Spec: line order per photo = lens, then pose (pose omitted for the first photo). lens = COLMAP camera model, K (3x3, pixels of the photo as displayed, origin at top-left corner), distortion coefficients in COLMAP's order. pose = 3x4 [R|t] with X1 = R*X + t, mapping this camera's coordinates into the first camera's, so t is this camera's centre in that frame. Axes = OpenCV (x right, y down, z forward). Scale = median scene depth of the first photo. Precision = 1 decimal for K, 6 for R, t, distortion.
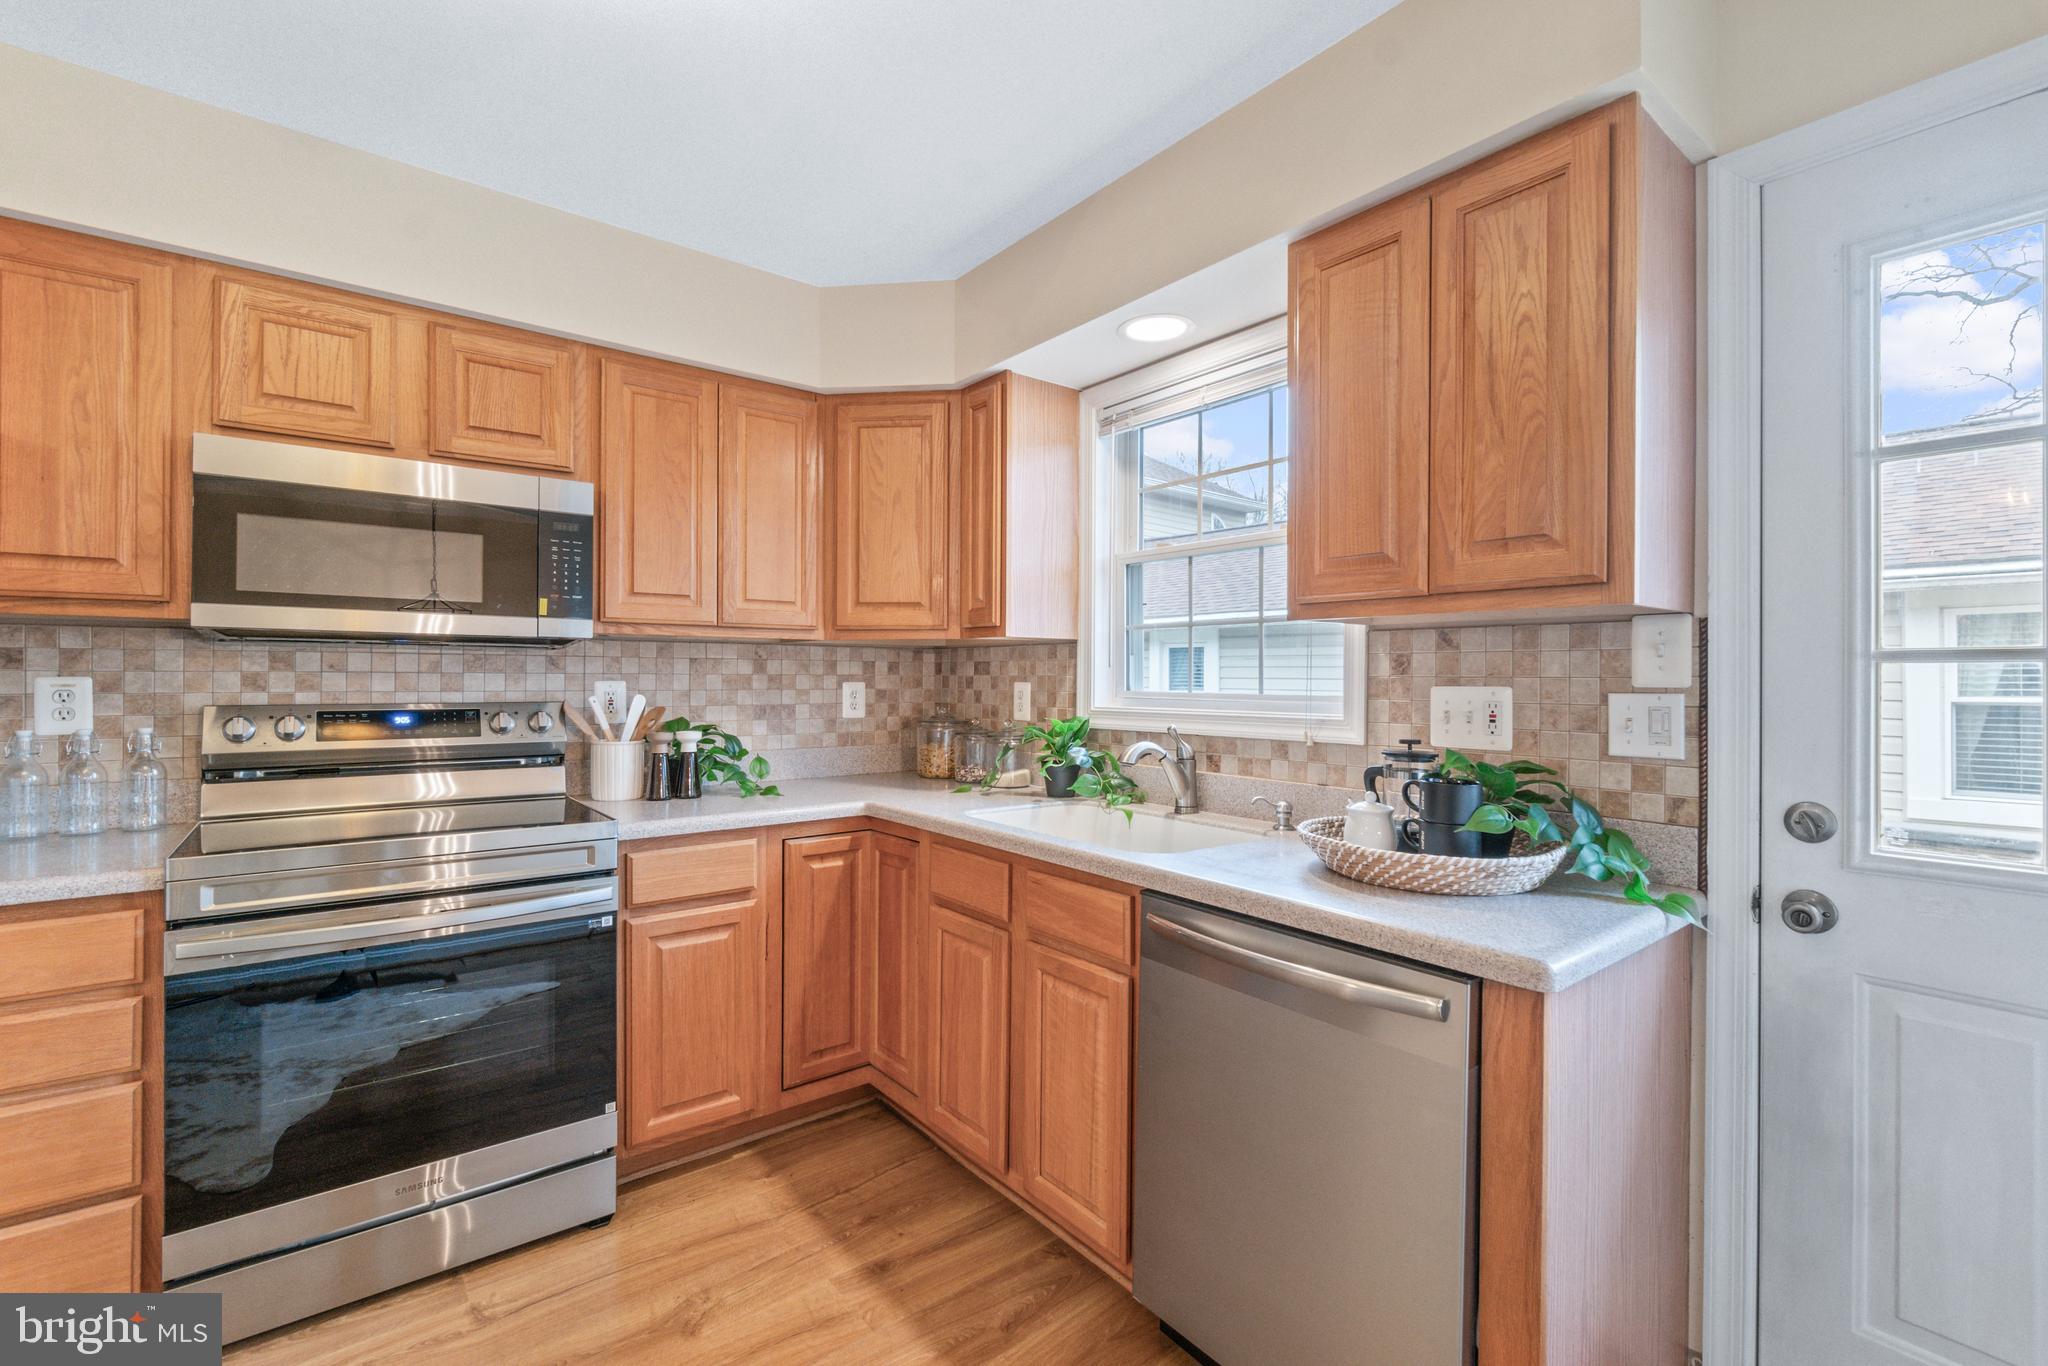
lens RADIAL K [[902.4, 0, 991.6], [0, 902.4, 670.5], [0, 0, 1]] dist [-0.001465, -0.001280]
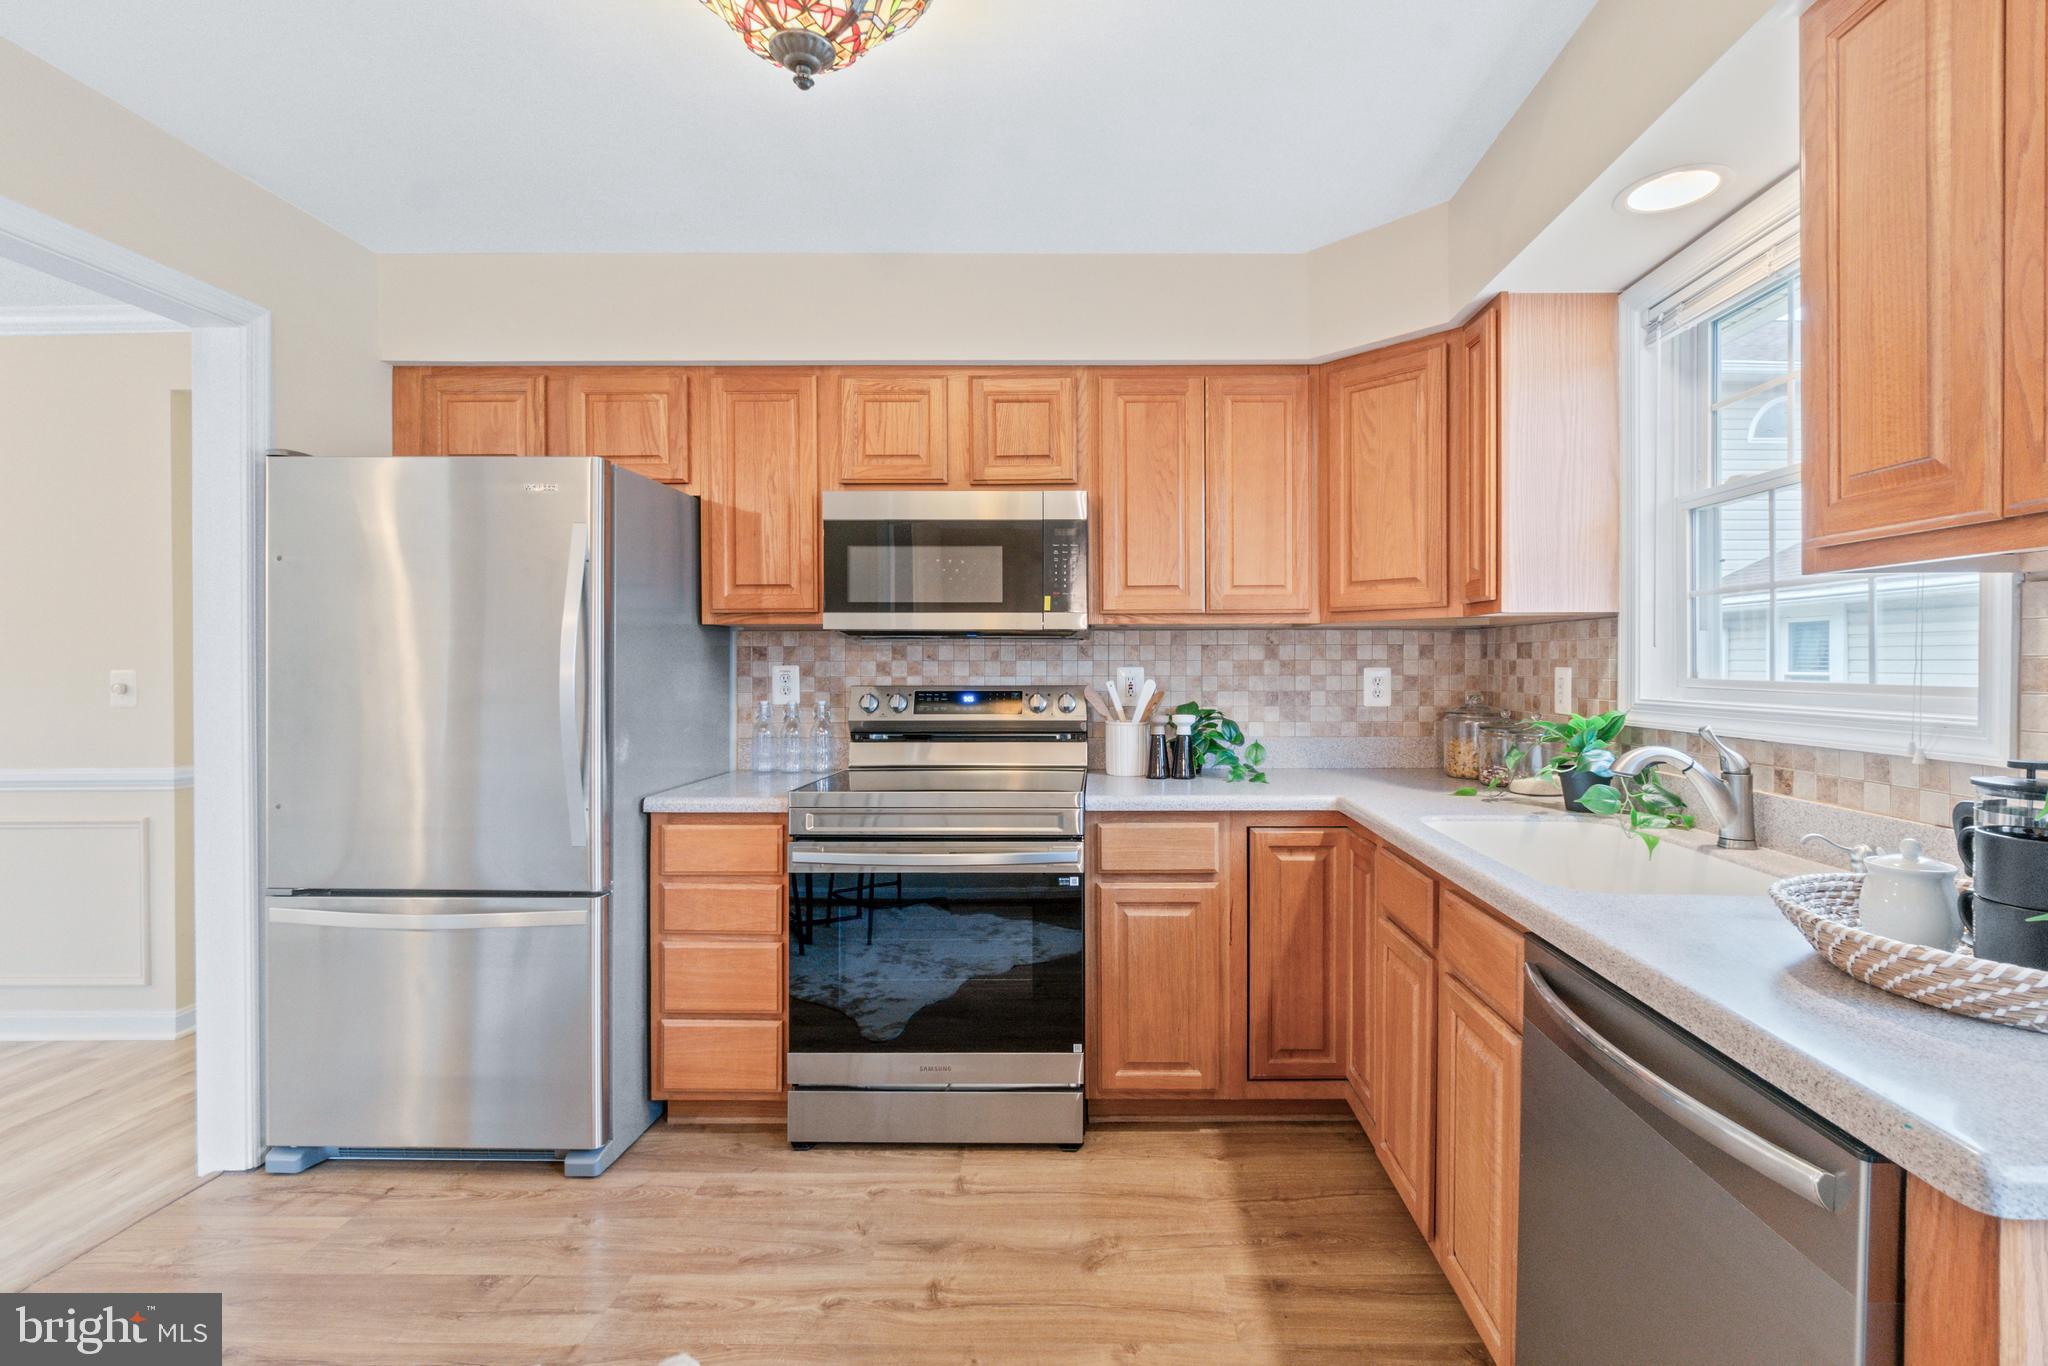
lens RADIAL K [[902.4, 0, 1021.0], [0, 902.4, 663.6], [0, 0, 1]] dist [-0.001465, -0.001280]
pose [[0.782974, -0.005442, -0.622031, 0.219525], [0.010525, 0.999934, 0.004500, 0.001432], [0.621966, -0.010071, 0.782980, 0.082474]]
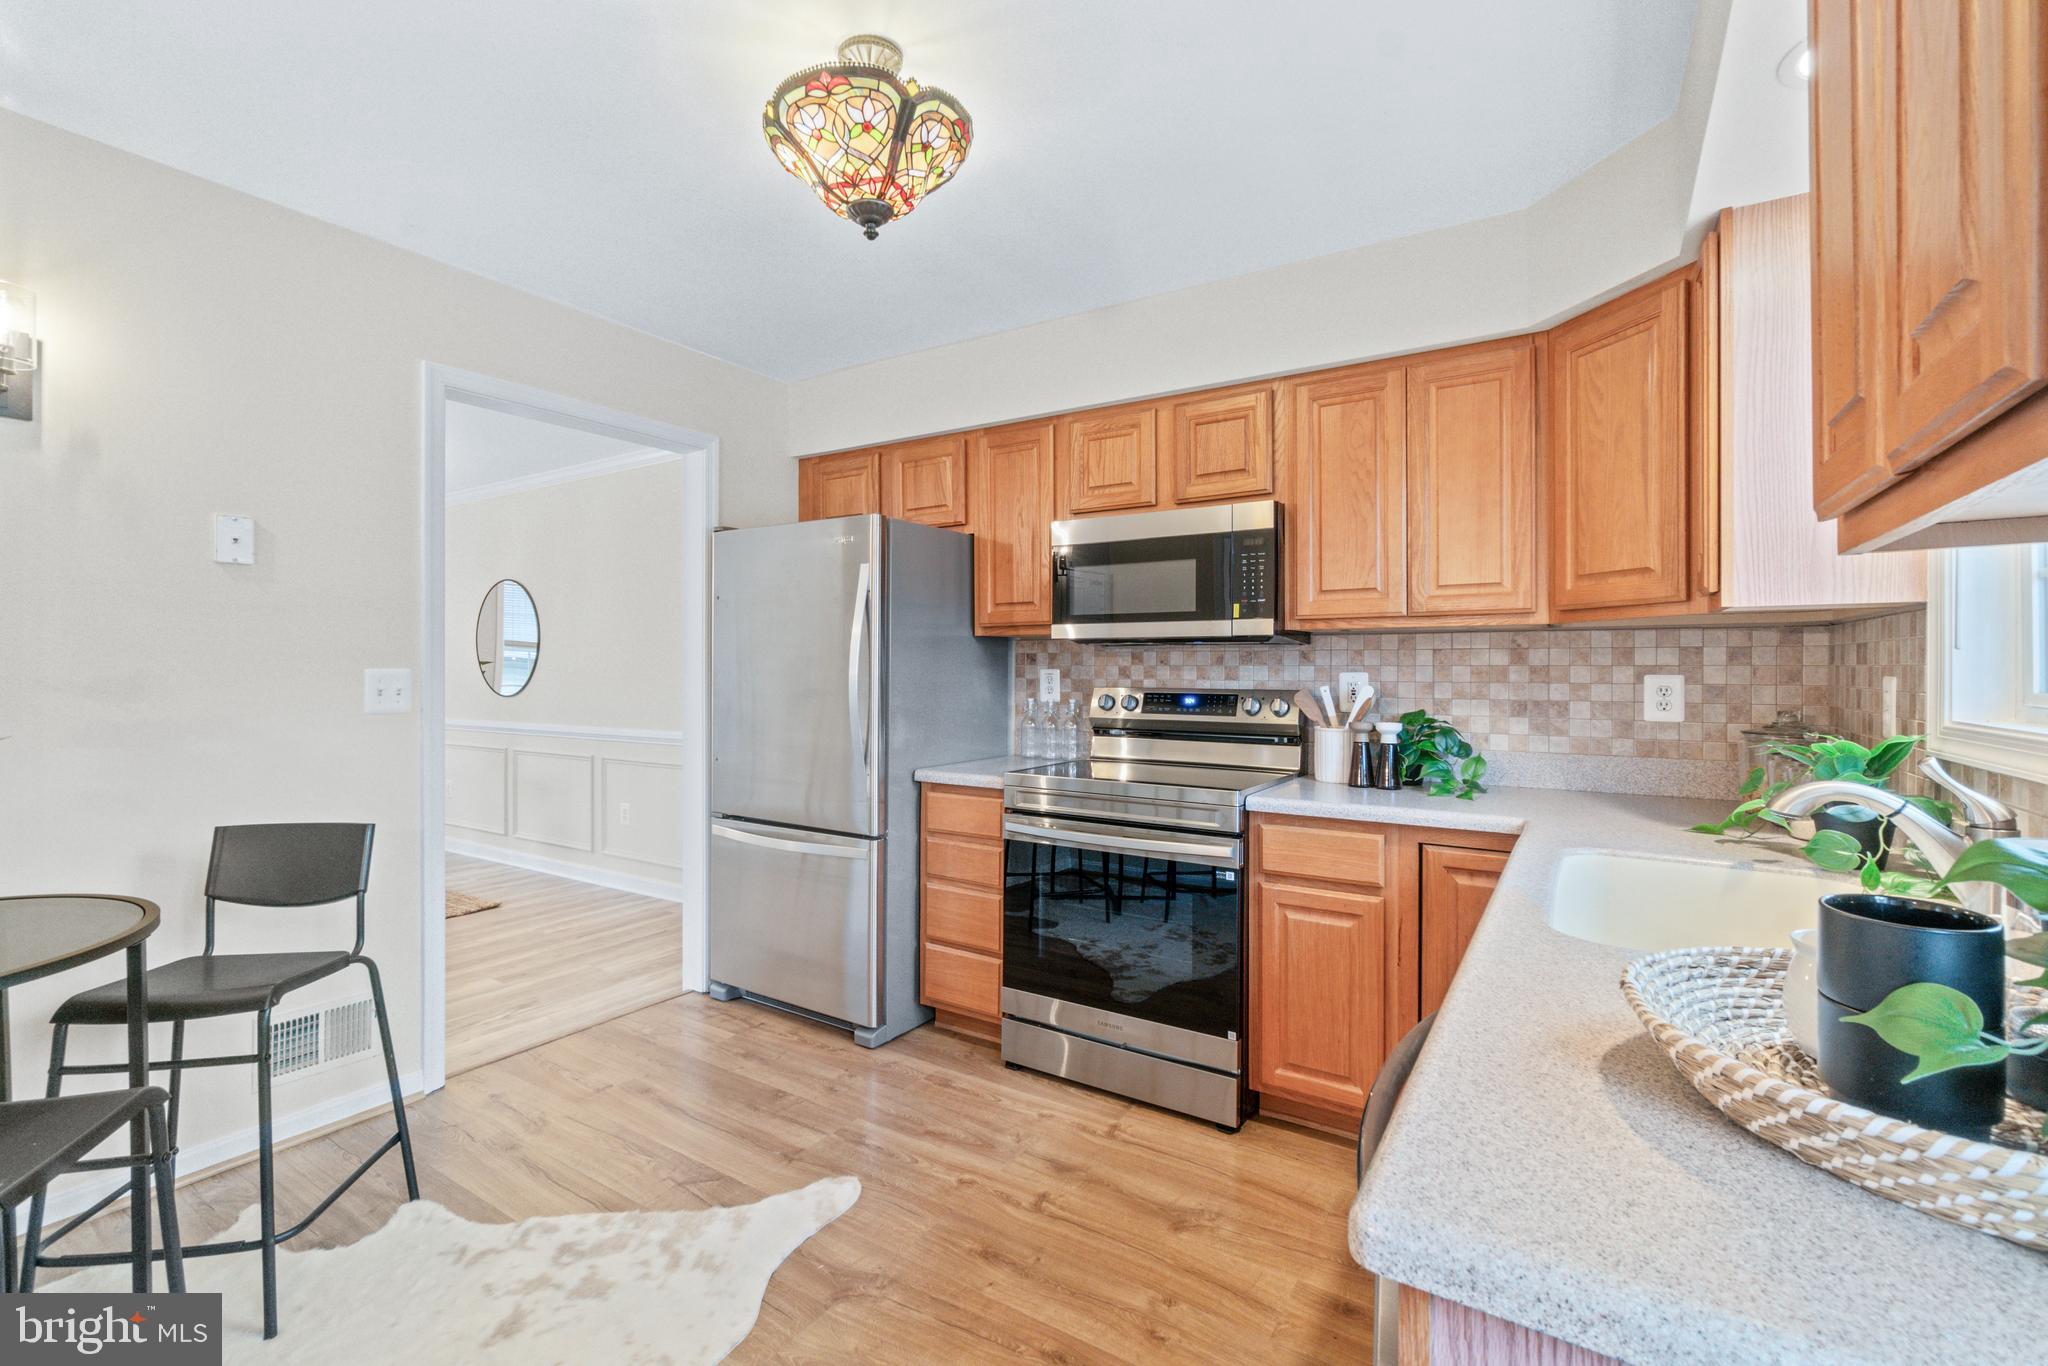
lens RADIAL K [[902.4, 0, 1085.8], [0, 902.4, 663.0], [0, 0, 1]] dist [-0.001465, -0.001280]
pose [[0.339495, -0.007639, -0.940577, 0.646013], [0.007957, 0.999955, -0.005250, 0.004756], [0.940574, -0.005702, 0.339540, 0.448578]]
